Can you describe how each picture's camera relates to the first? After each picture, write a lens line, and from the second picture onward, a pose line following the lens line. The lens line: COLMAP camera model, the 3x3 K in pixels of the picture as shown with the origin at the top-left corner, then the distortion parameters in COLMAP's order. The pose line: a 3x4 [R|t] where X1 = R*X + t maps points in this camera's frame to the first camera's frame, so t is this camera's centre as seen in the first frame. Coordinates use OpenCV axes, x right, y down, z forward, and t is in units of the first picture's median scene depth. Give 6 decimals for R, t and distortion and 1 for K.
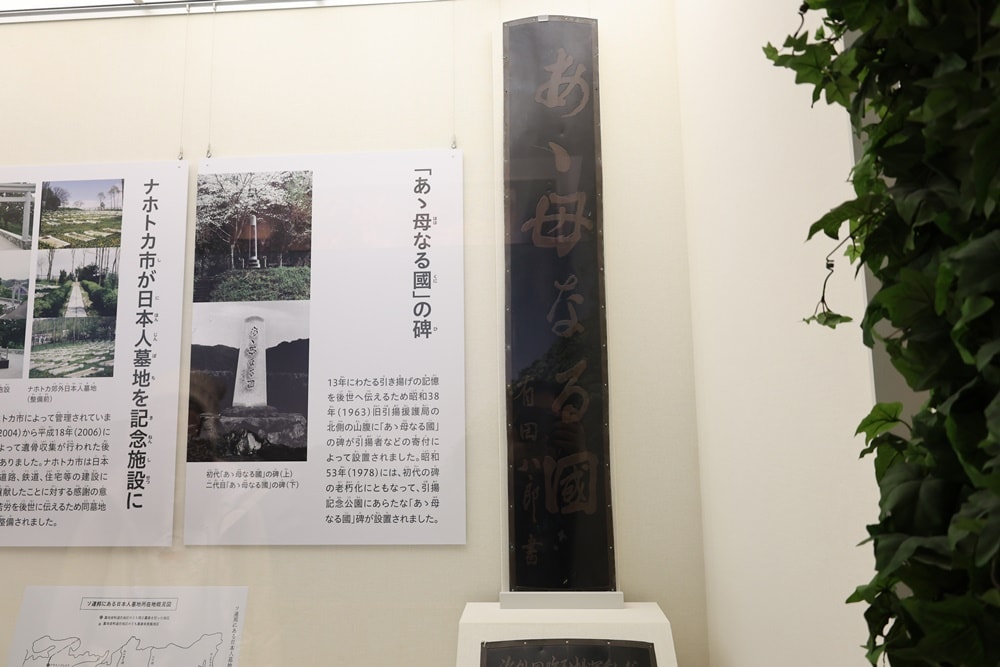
lens RADIAL K [[668.9, 0, 495.3], [0, 668.9, 340.1], [0, 0, 1]] dist [-0.004348, 0.000031]
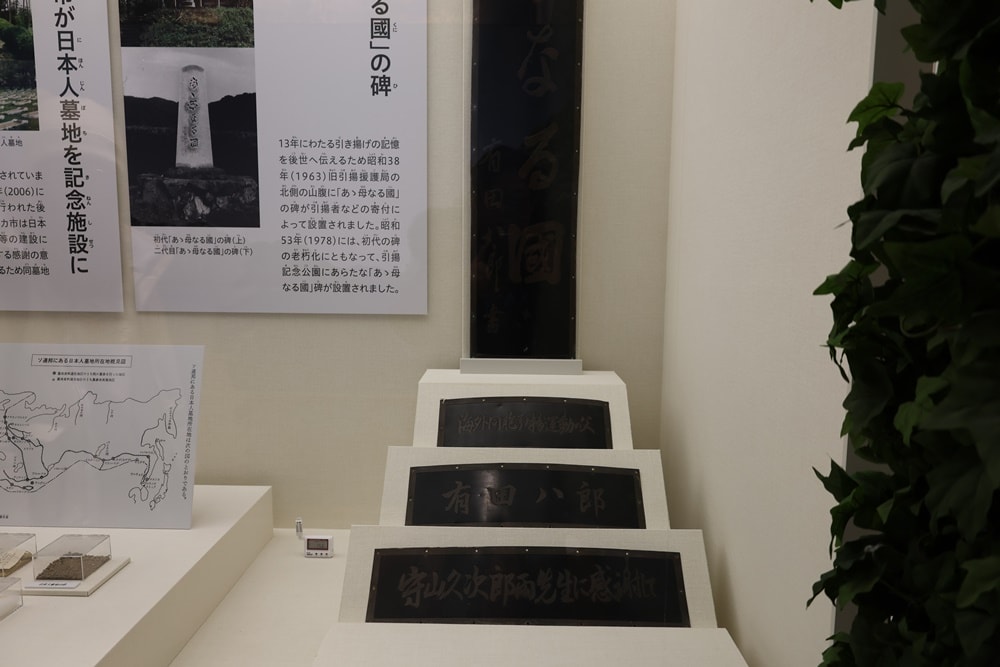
lens RADIAL K [[668.9, 0, 494.0], [0, 668.9, 331.3], [0, 0, 1]] dist [-0.004348, 0.000031]
pose [[0.998805, 0.019005, 0.045016, 0.010671], [-0.029343, 0.969938, 0.241577, 0.086015], [-0.039072, -0.242609, 0.969337, 0.030288]]
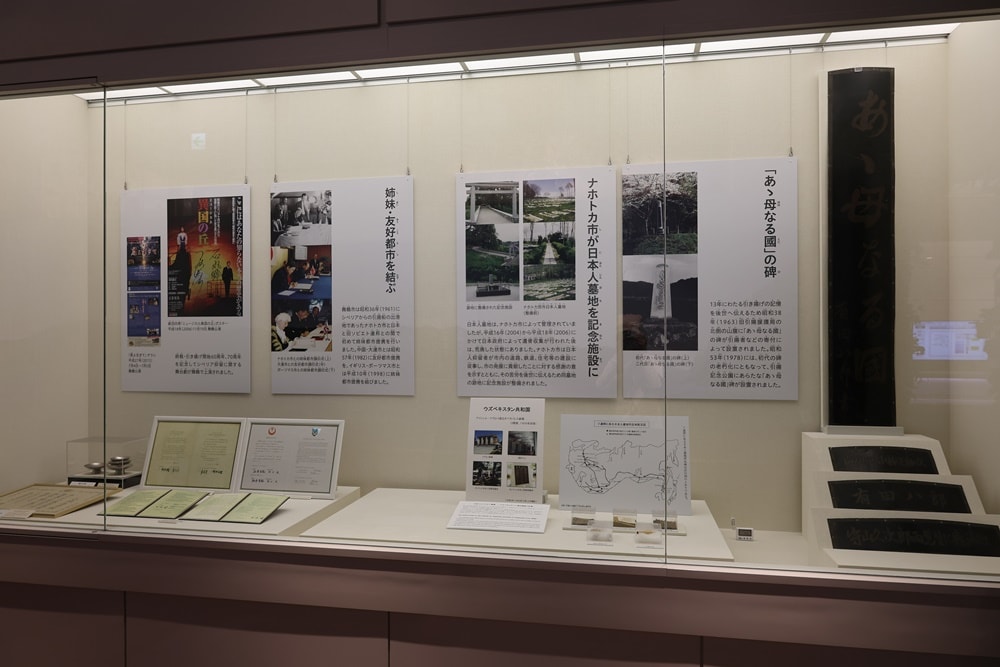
lens RADIAL K [[668.9, 0, 498.1], [0, 668.9, 337.0], [0, 0, 1]] dist [-0.004348, 0.000031]
pose [[0.992355, 0.011112, -0.122917, -0.582226], [0.004506, 0.992013, 0.126054, -0.069345], [0.123336, -0.125644, 0.984379, -0.731695]]
